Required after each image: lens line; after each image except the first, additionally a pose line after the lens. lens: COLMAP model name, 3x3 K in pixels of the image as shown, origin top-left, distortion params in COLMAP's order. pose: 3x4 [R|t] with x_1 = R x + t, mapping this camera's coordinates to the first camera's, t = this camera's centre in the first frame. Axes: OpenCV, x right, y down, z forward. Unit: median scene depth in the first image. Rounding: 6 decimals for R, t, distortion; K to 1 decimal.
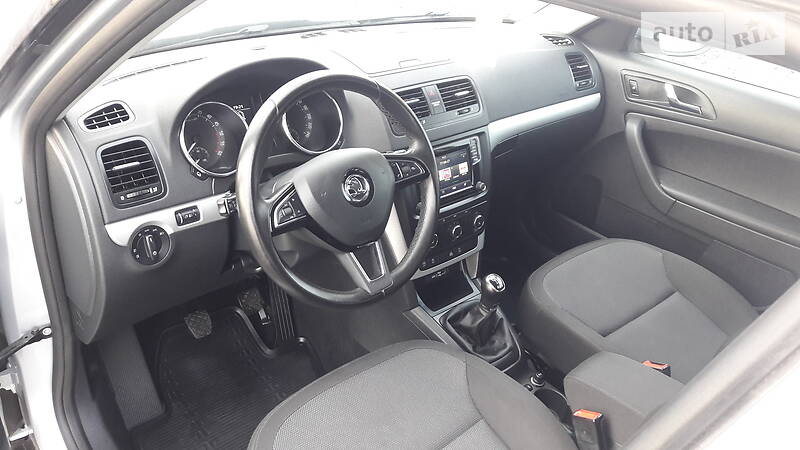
lens RADIAL K [[691.1, 0, 392.5], [0, 691.1, 223.3], [0, 0, 1]] dist [0.036886, -0.049460]
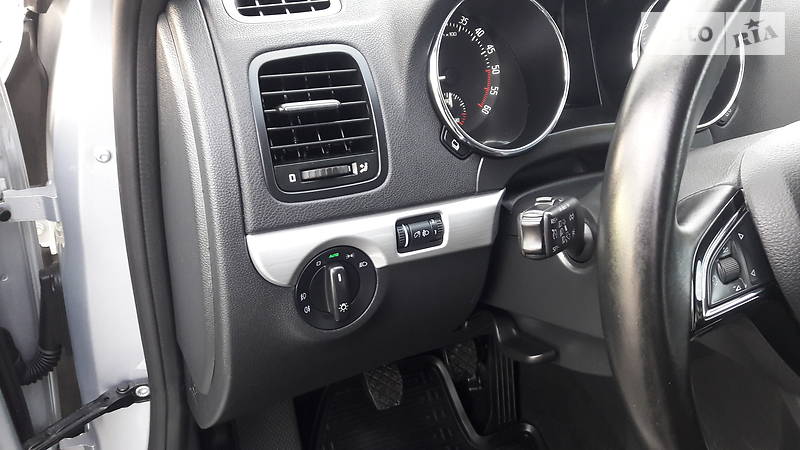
lens RADIAL K [[691.1, 0, 407.0], [0, 691.1, 225.5], [0, 0, 1]] dist [0.036886, -0.049460]
pose [[0.967984, 0.134837, -0.211721, -0.213842], [-0.134440, 0.990787, 0.016335, -0.022405], [0.211973, 0.012652, 0.977194, 0.566522]]
